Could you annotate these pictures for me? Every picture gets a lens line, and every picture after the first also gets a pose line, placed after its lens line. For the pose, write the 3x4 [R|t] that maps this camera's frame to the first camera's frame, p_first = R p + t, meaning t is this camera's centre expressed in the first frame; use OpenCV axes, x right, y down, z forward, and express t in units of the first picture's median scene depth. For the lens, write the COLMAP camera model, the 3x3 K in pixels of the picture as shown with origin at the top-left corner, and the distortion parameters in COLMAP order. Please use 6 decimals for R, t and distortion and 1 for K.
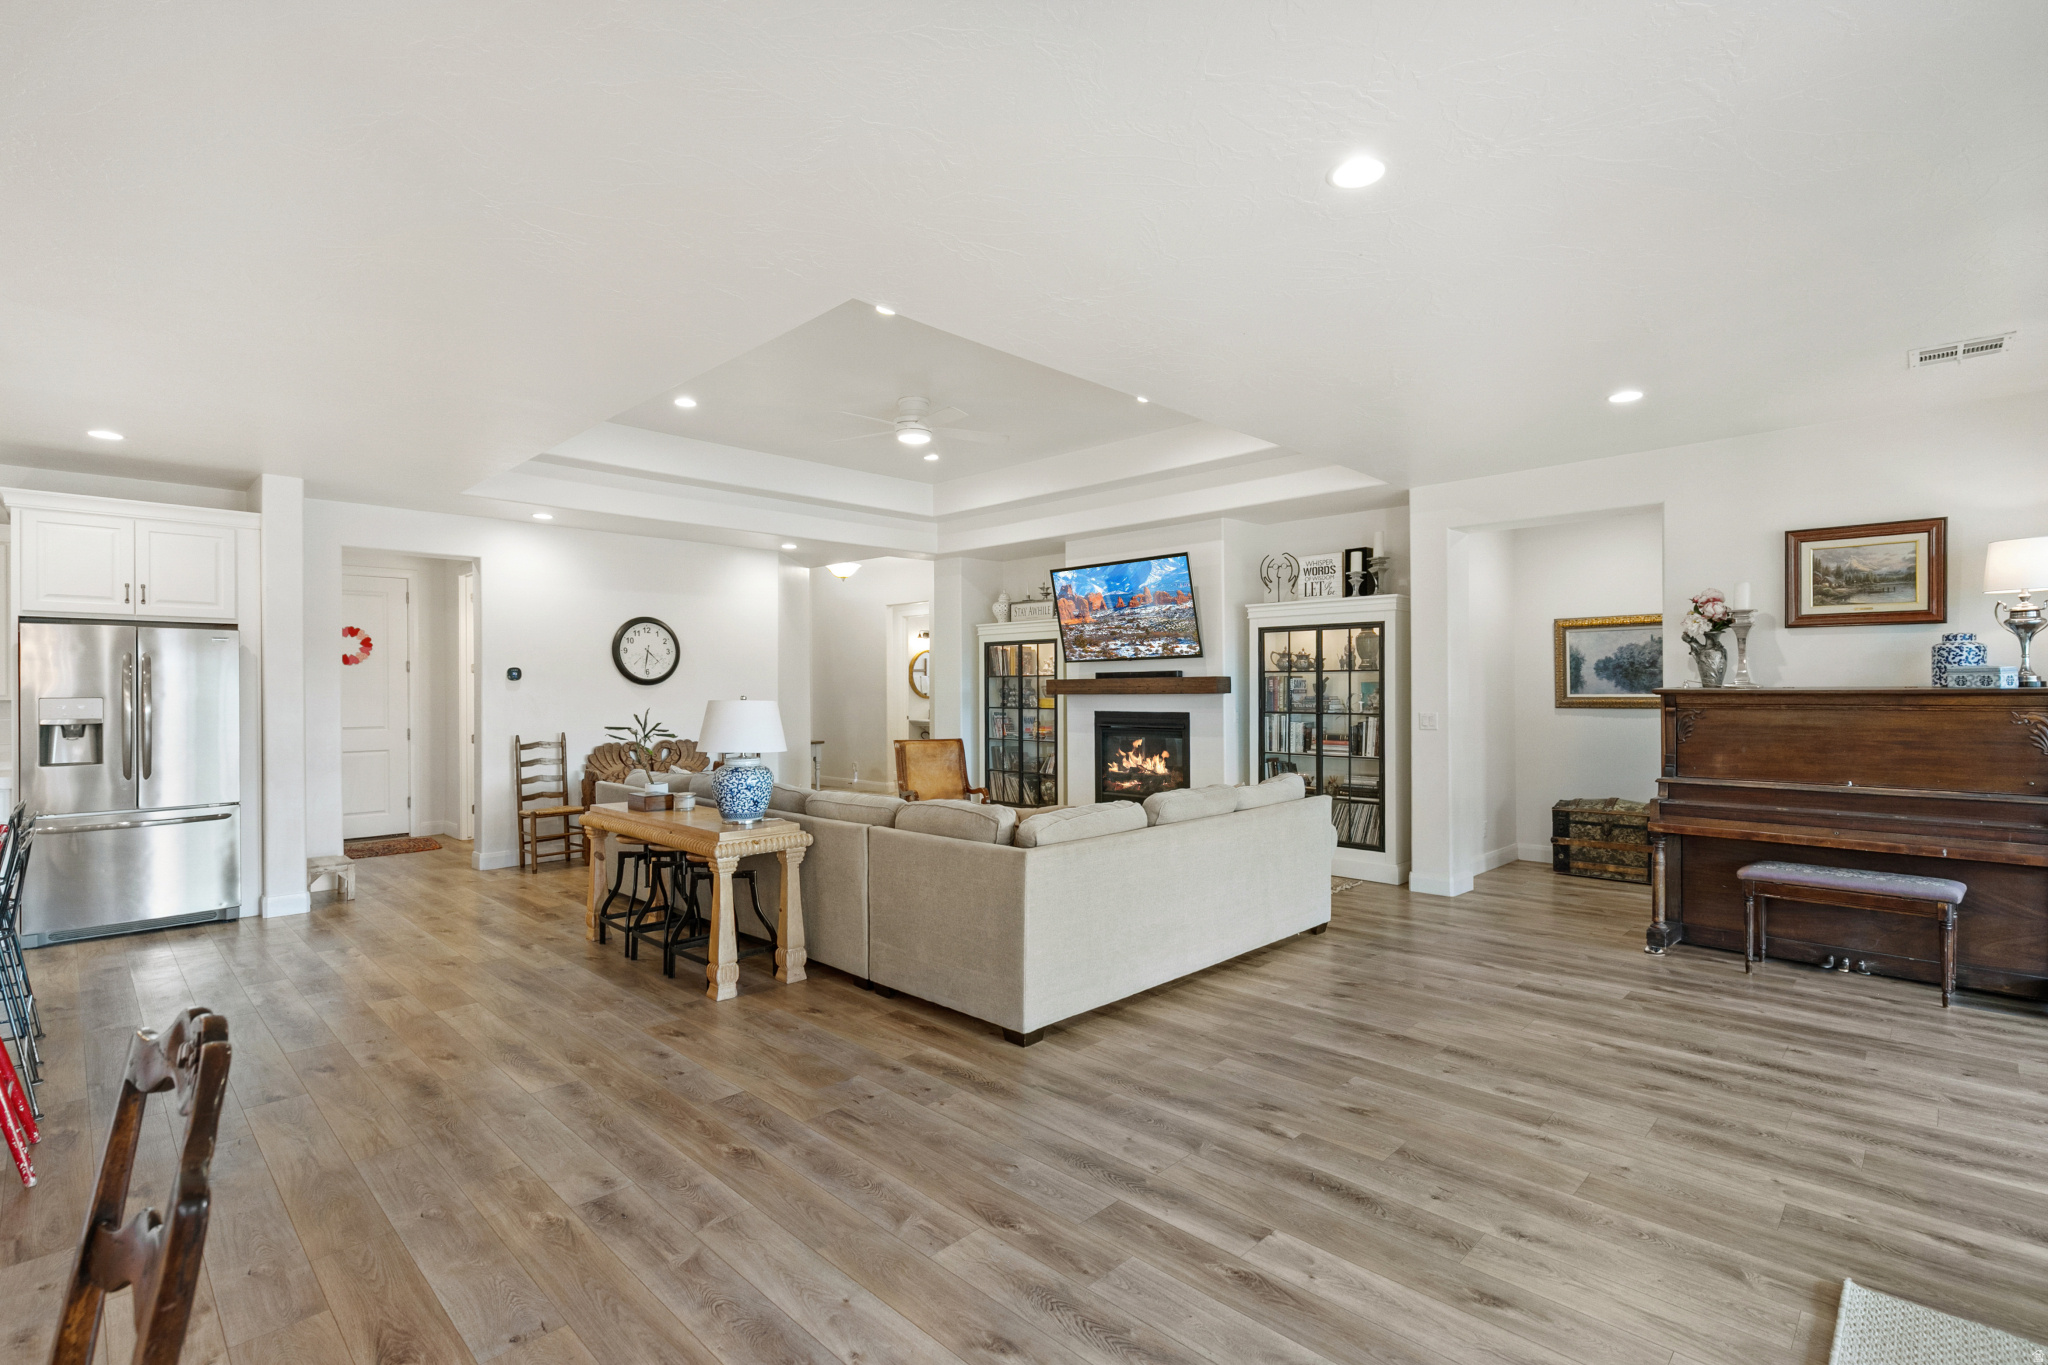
lens RADIAL K [[946.1, 0, 1033.7], [0, 946.1, 691.9], [0, 0, 1]] dist [0.004878, -0.000158]
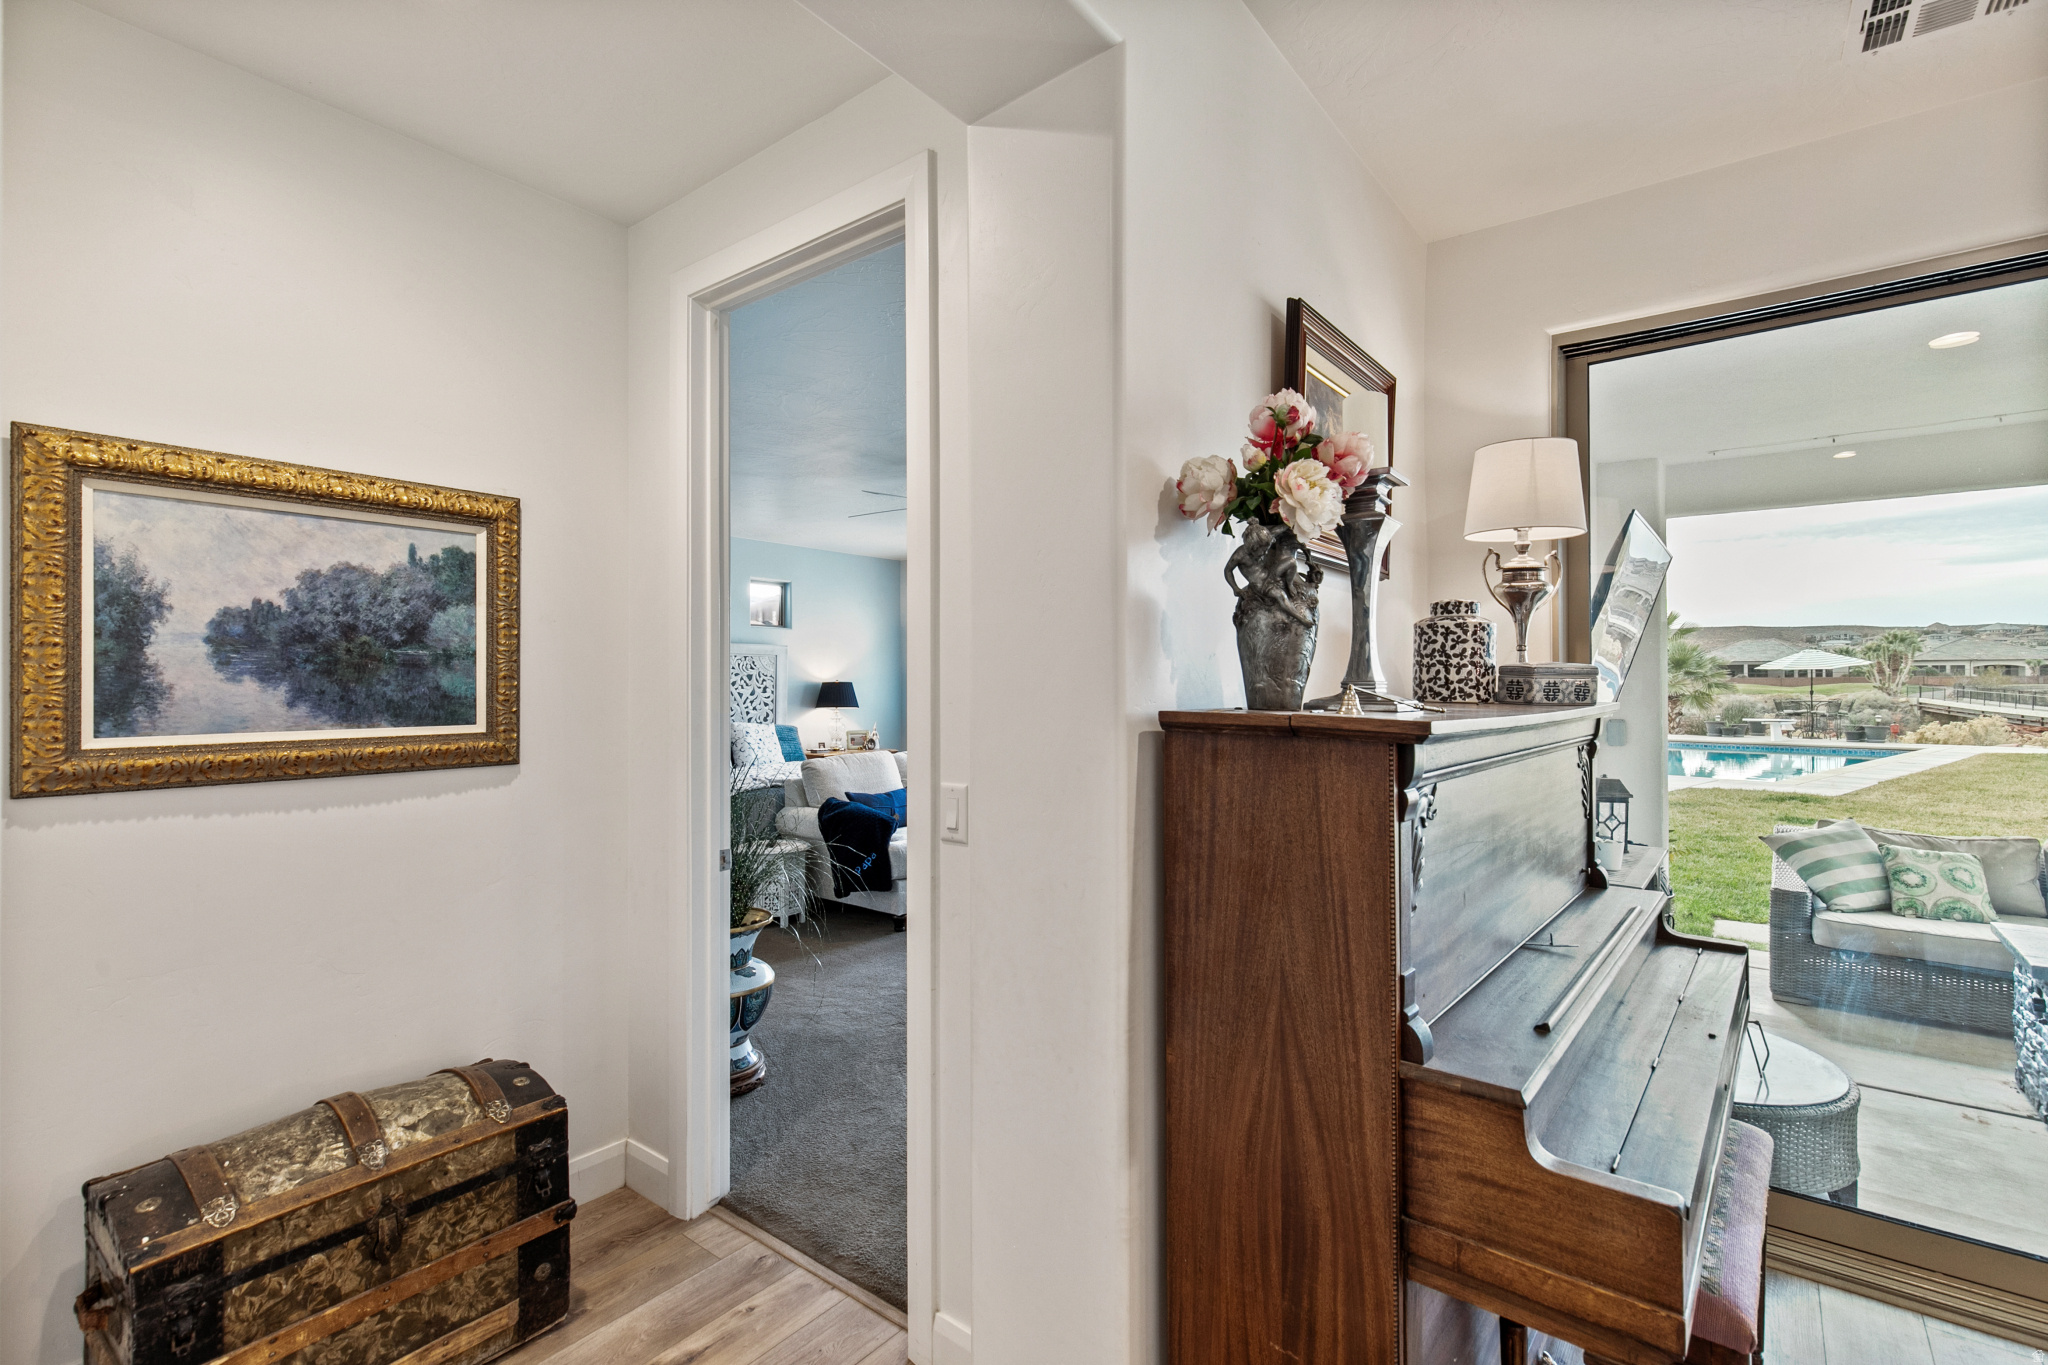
lens RADIAL K [[933.3, 0, 1021.7], [0, 933.3, 675.6], [0, 0, 1]] dist [0.008615, 0.000174]
pose [[-0.107910, 0.016439, 0.994025, 0.419812], [0.007251, 0.999850, -0.015749, -0.011874], [-0.994134, 0.005508, -0.108013, 1.124049]]
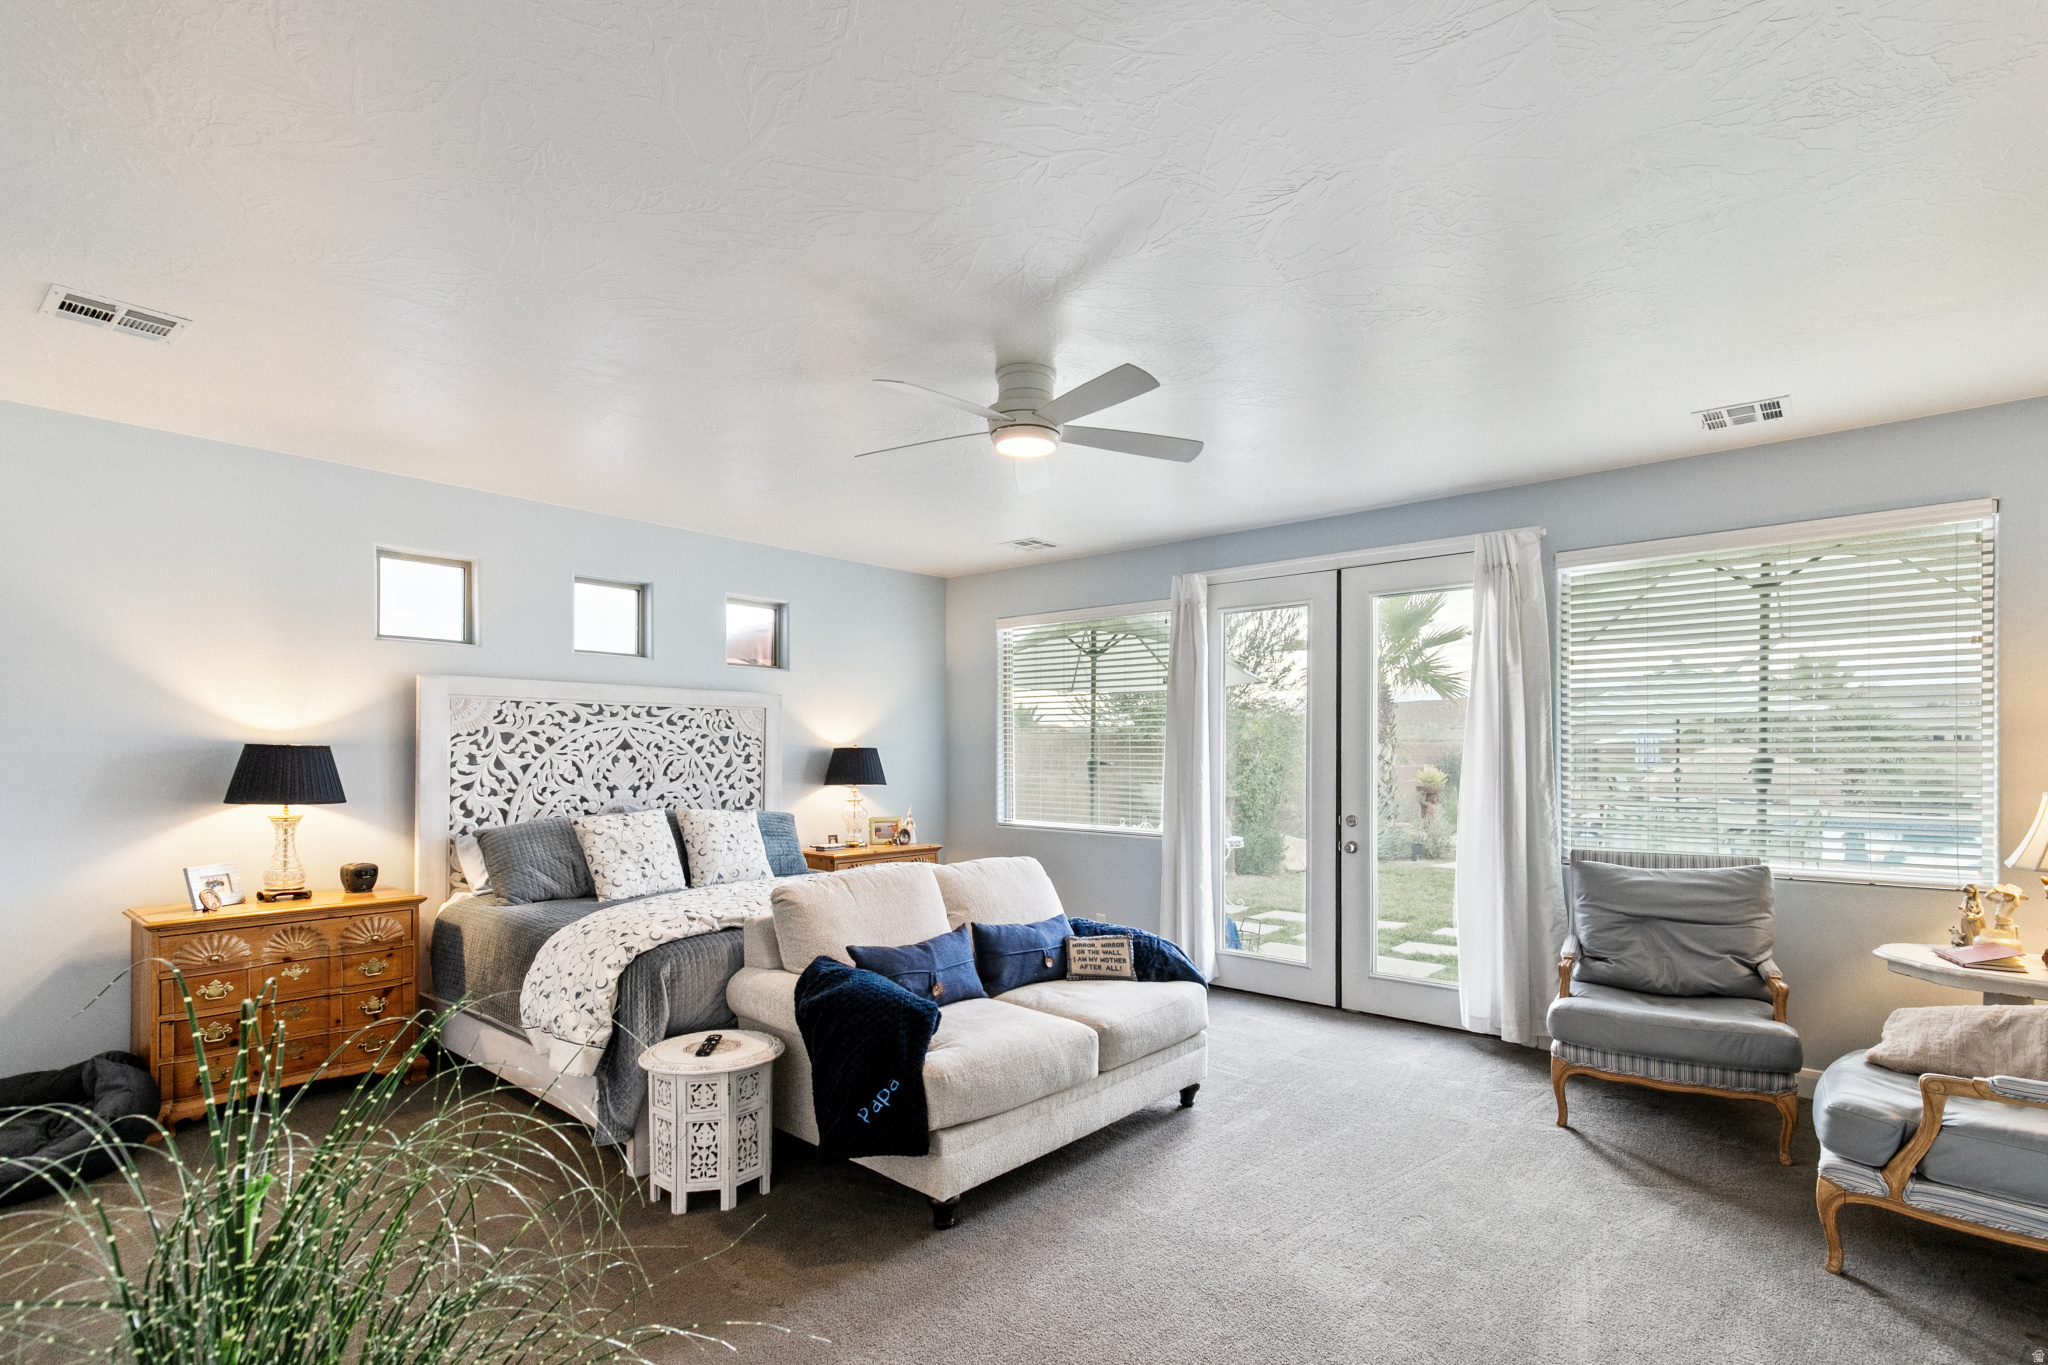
lens RADIAL K [[975.9, 0, 1046.3], [0, 975.9, 749.3], [0, 0, 1]] dist [0.002531, -0.000702]
pose [[-0.081077, 0.008525, 0.996671, 0.900584], [0.004890, 0.999955, -0.008155, -0.016279], [-0.996696, 0.004213, -0.081115, 1.134196]]
